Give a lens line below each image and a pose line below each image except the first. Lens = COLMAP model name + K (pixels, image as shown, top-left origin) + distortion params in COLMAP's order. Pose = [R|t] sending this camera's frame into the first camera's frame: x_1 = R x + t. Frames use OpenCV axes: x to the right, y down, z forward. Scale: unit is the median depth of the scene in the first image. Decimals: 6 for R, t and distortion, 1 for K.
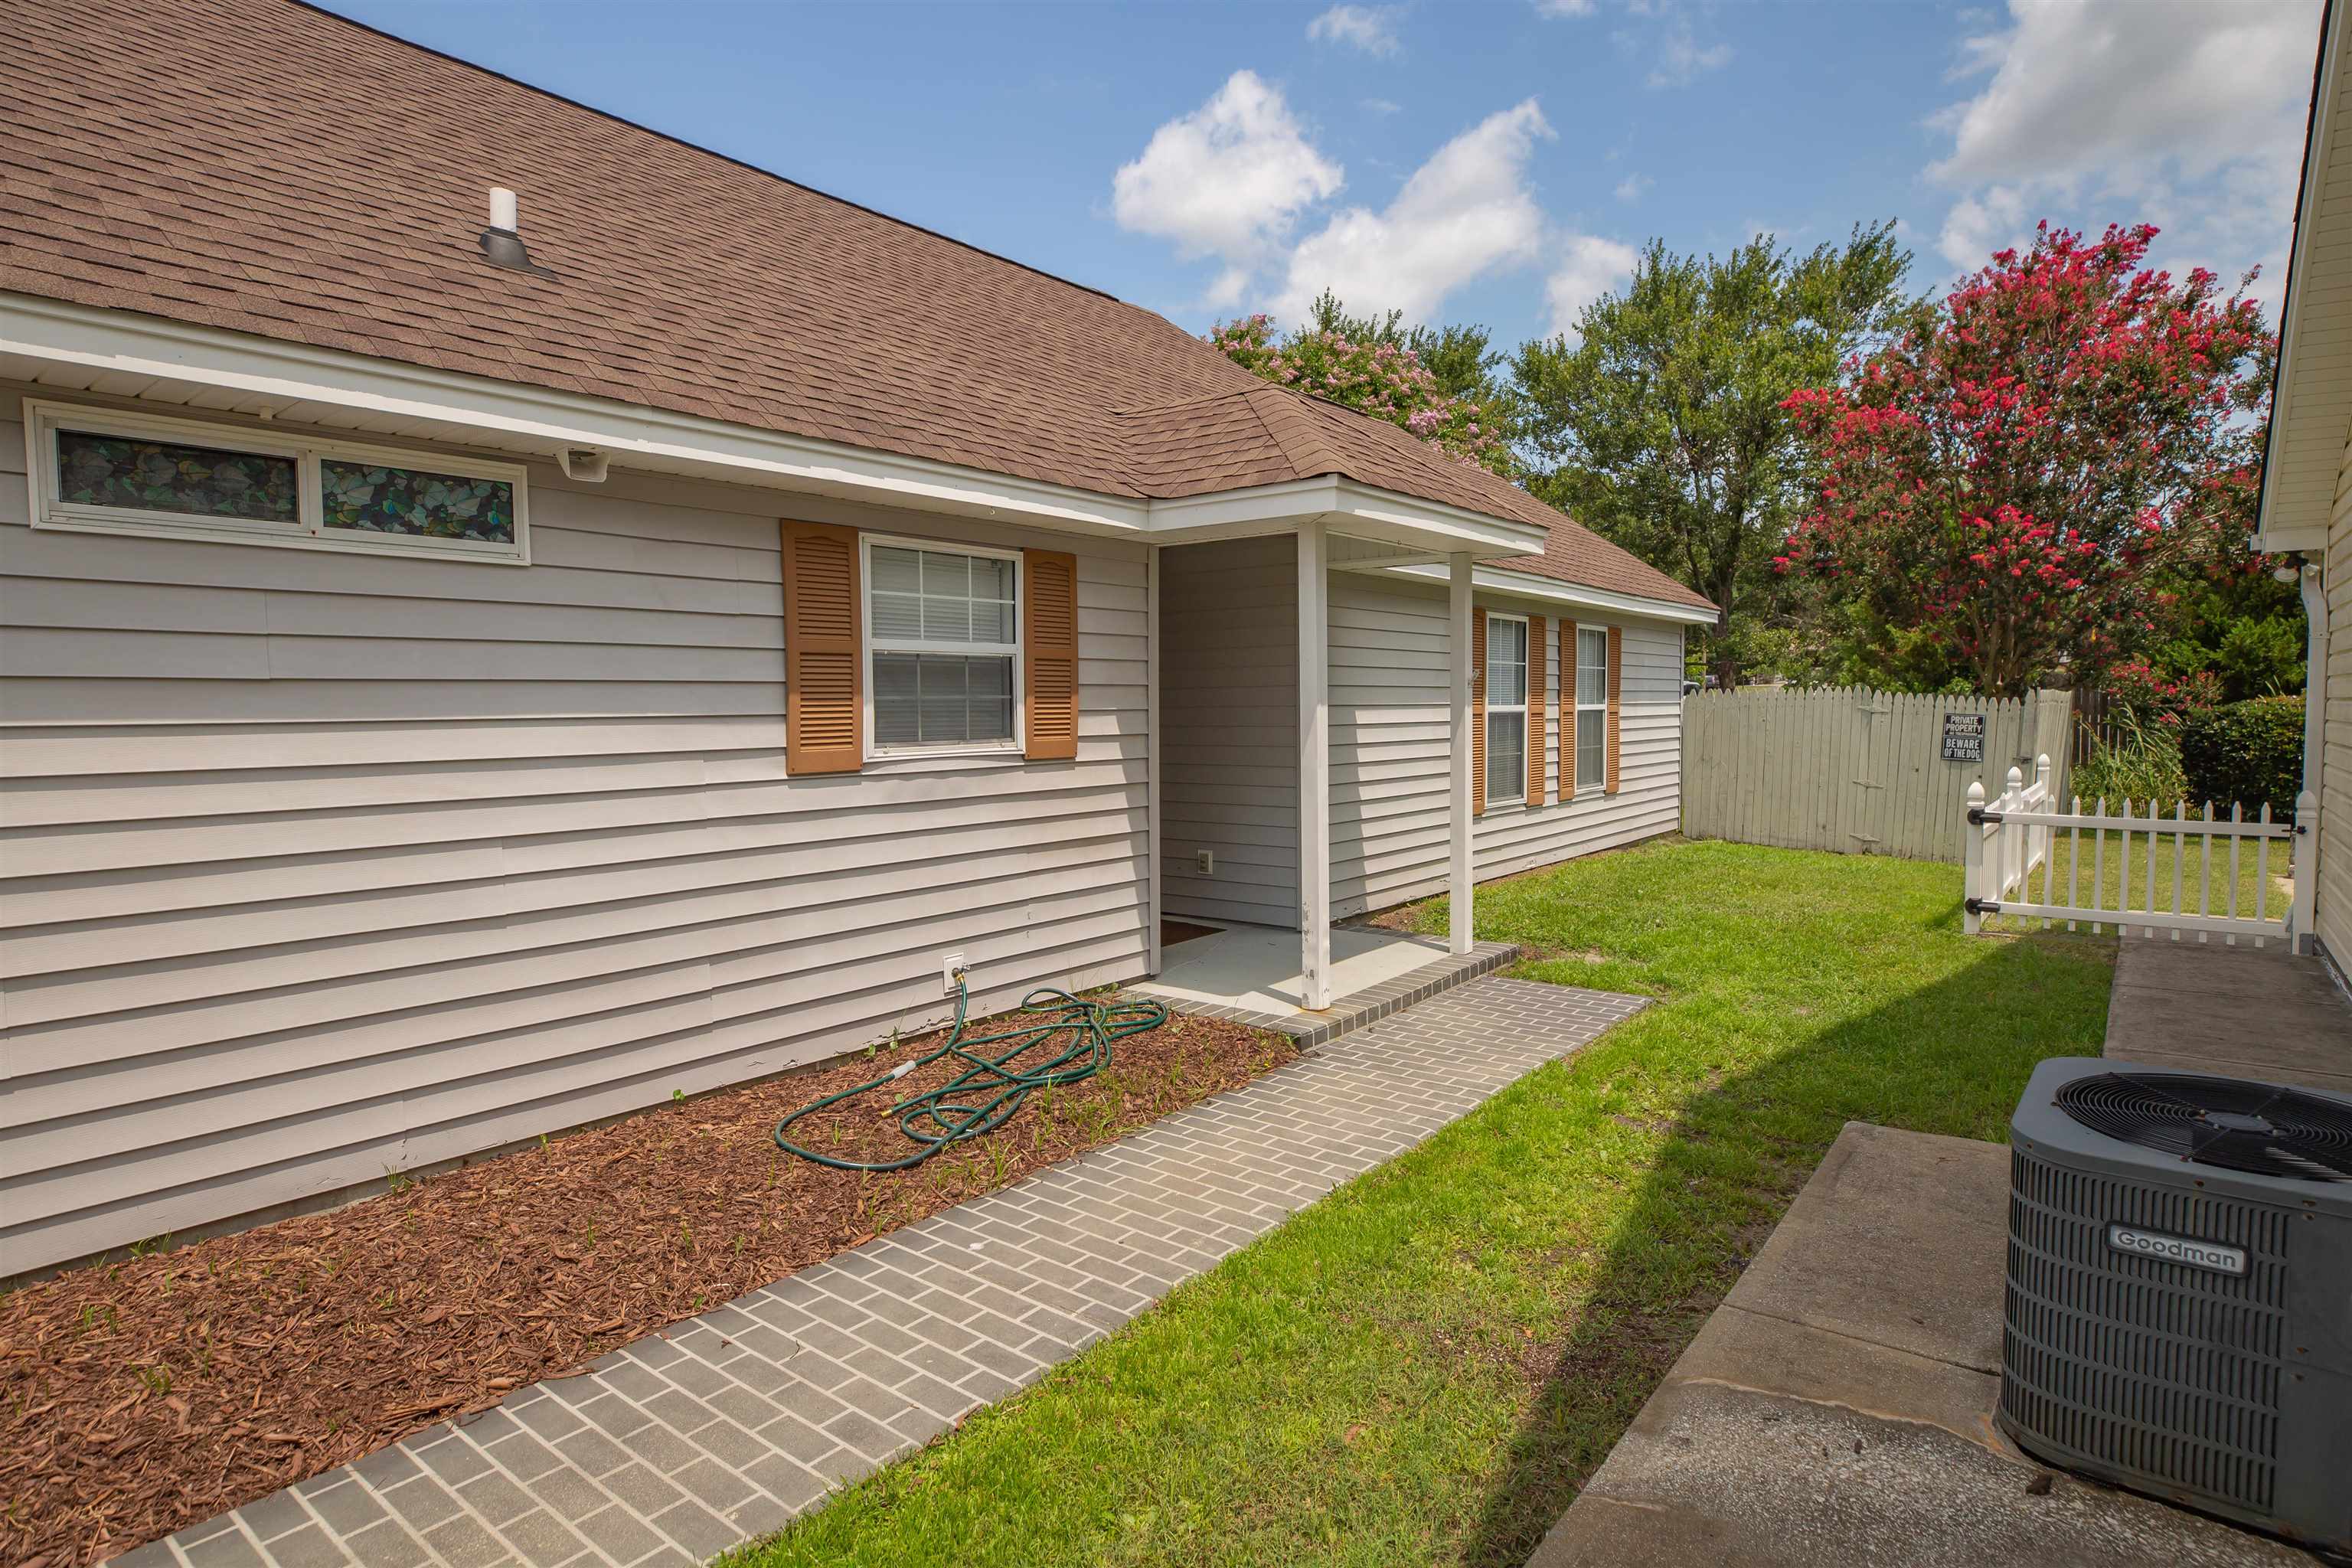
lens RADIAL K [[1245.5, 0, 1176.0], [0, 1245.5, 784.0], [0, 0, 1]] dist [0.021801, 0.000095]
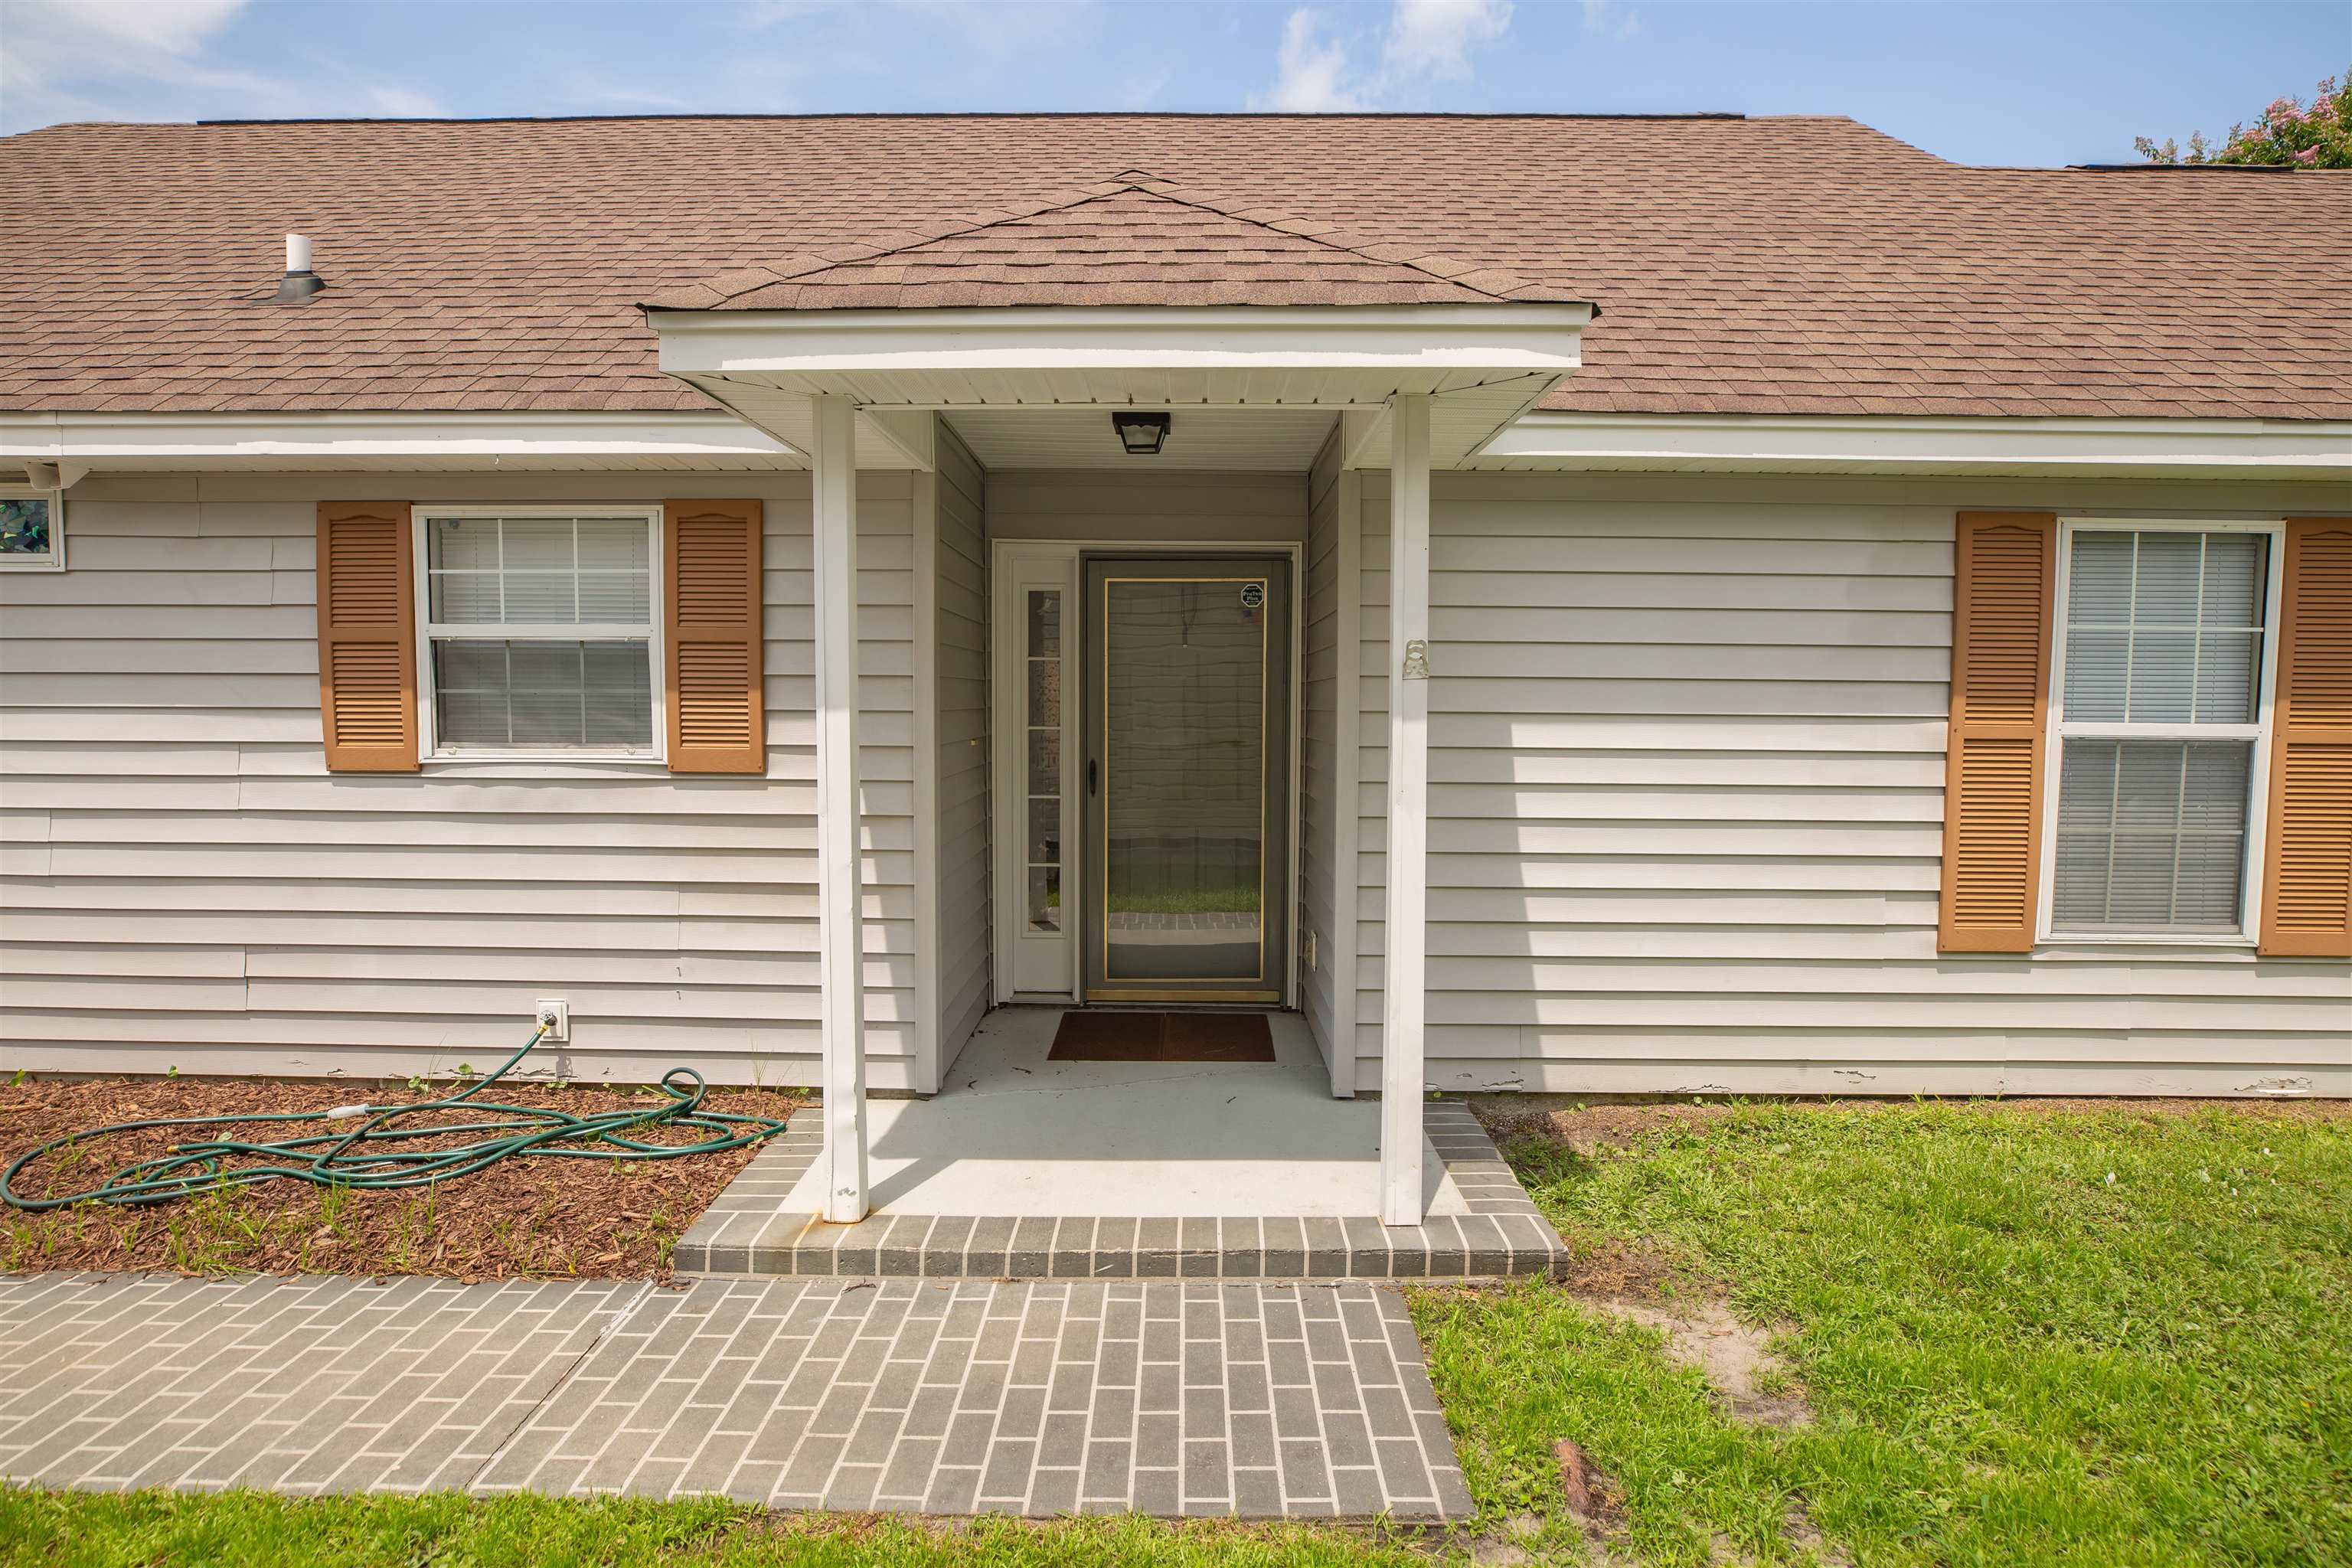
lens RADIAL K [[1215.3, 0, 1176.0], [0, 1215.3, 784.0], [0, 0, 1]] dist [-0.006009, -0.000254]
pose [[0.609003, 0.063452, -0.790626, 0.712669], [-0.062746, 0.997525, 0.031724, -0.059135], [0.790682, 0.030289, 0.611477, 0.830029]]
